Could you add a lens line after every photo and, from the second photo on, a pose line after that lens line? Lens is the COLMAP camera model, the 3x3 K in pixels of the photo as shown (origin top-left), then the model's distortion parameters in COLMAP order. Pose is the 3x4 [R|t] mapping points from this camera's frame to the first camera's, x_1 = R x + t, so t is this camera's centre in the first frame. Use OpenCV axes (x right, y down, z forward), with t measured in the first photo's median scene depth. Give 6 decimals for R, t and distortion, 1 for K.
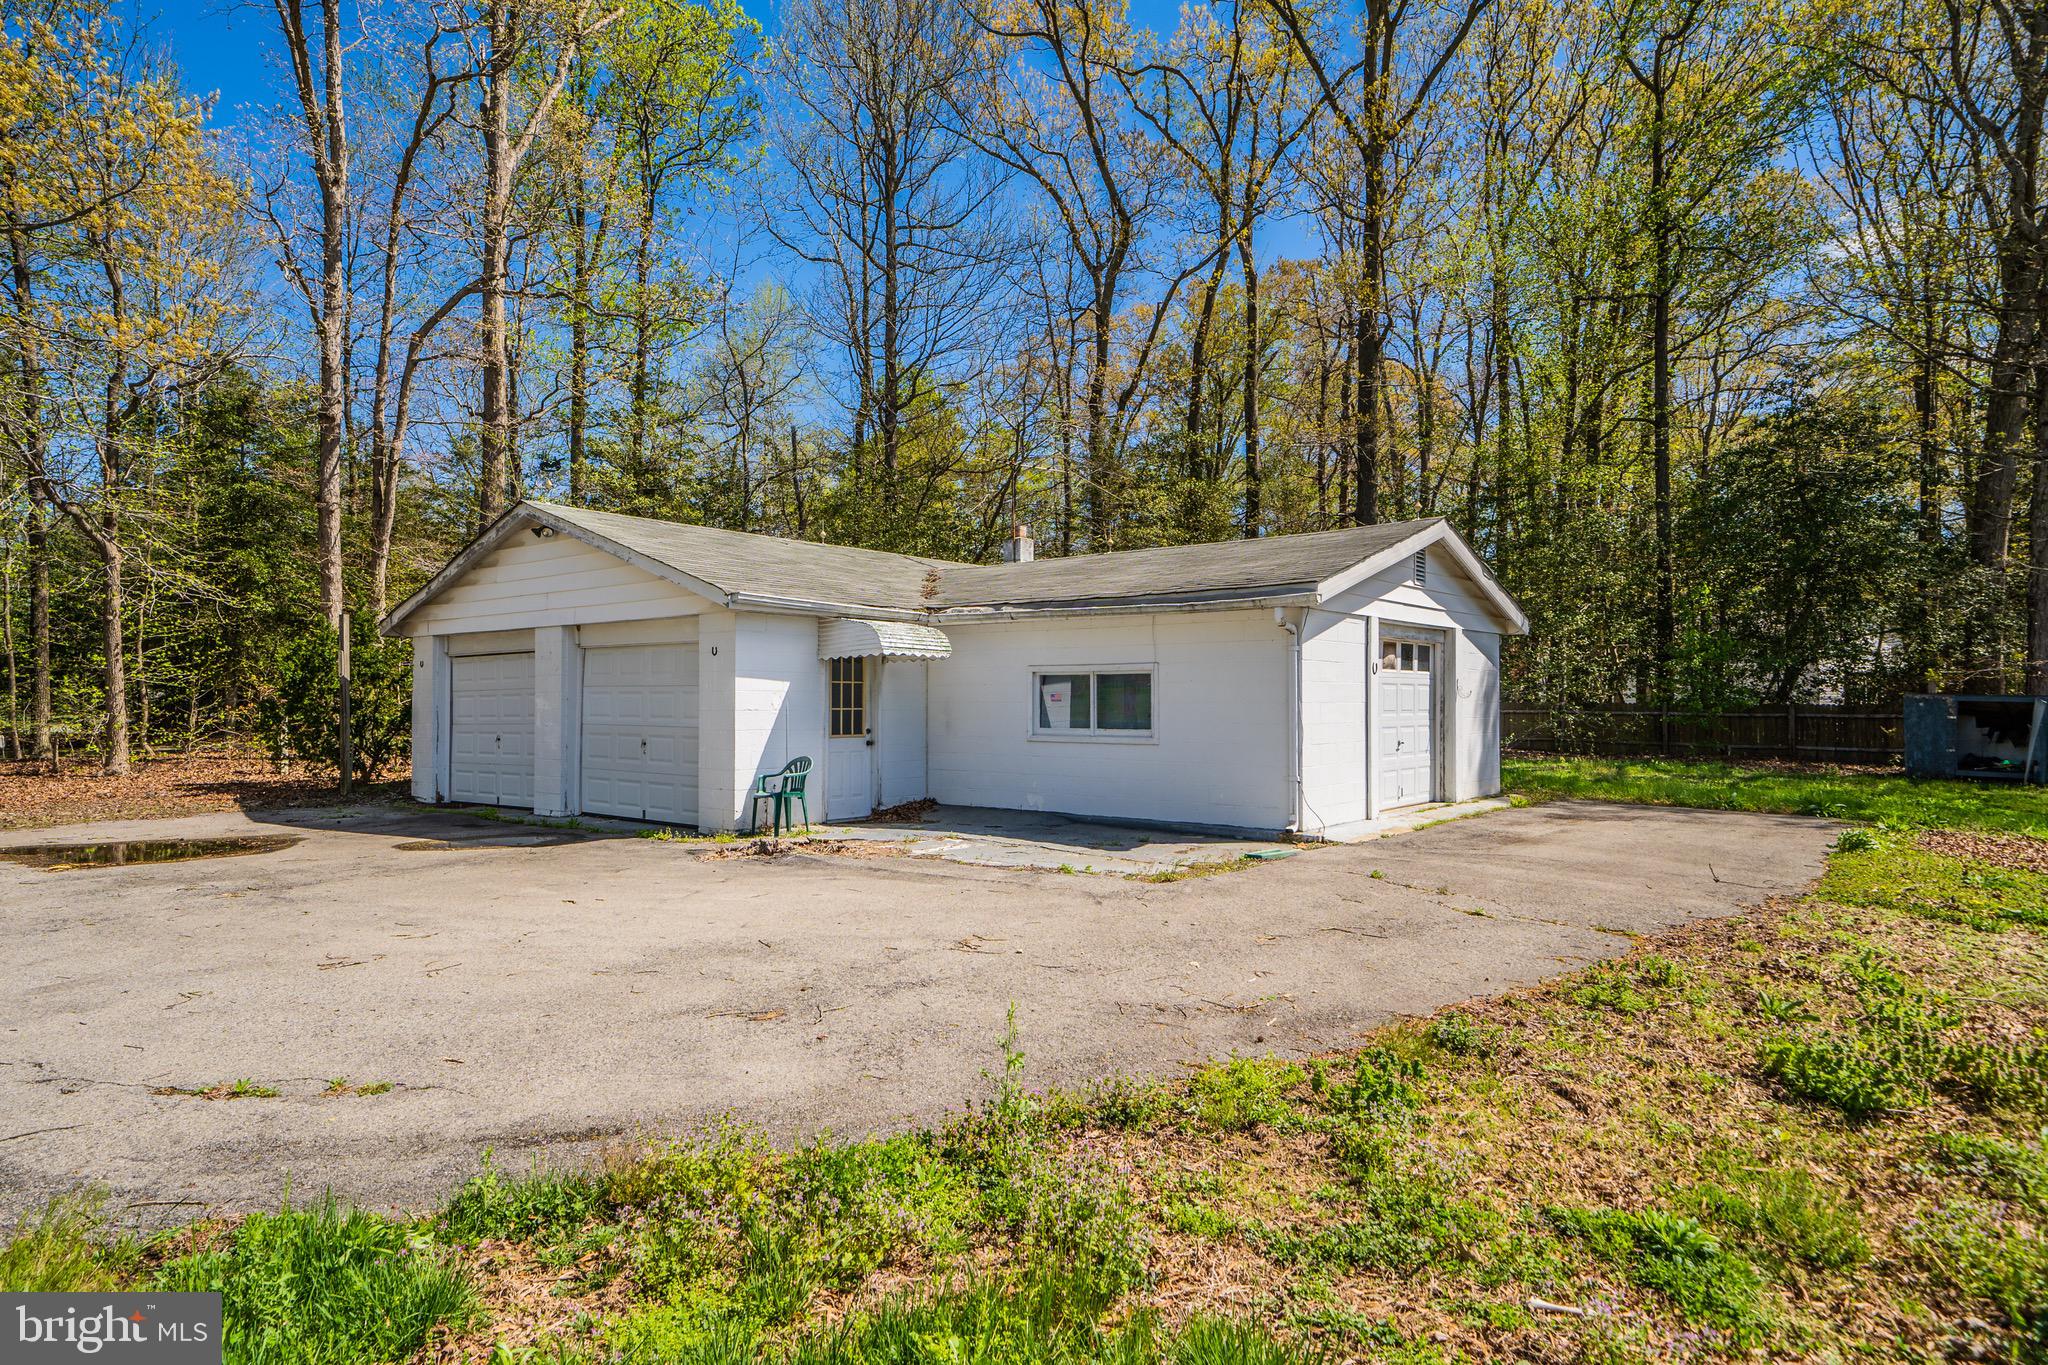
lens RADIAL K [[1149.1, 0, 1028.3], [0, 1149.1, 693.5], [0, 0, 1]] dist [0.043538, -0.000555]
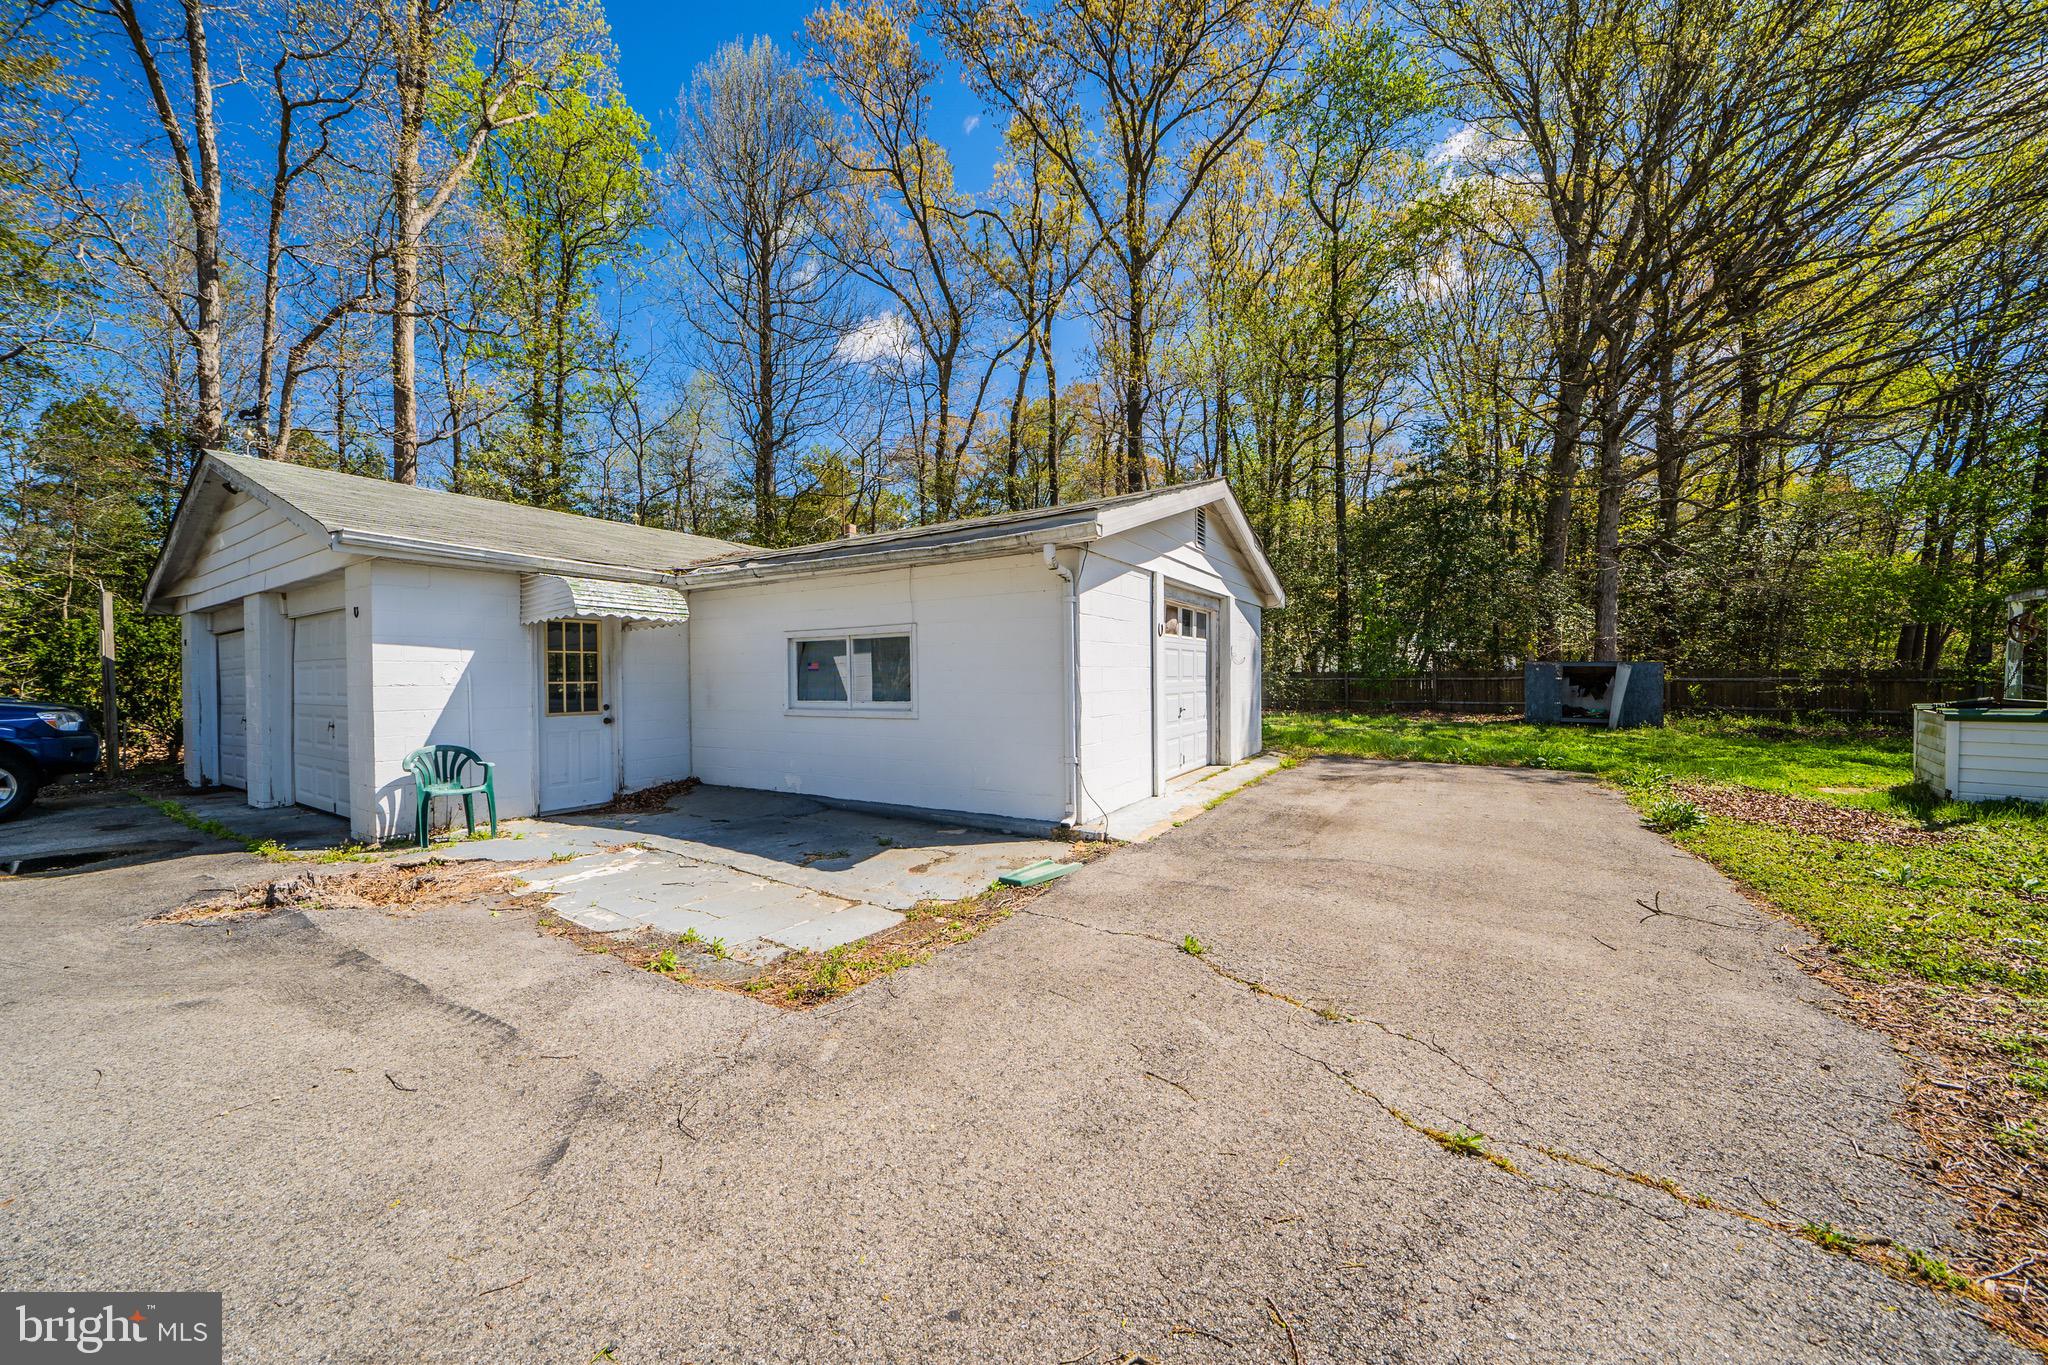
lens RADIAL K [[719.7, 0, 1020.2], [0, 719.7, 674.2], [0, 0, 1]] dist [-0.013971, -0.000365]
pose [[0.991341, -0.011344, 0.130825, 0.094204], [0.011135, 0.999935, 0.002328, 0.008494], [-0.130843, -0.000851, 0.991403, 0.365132]]
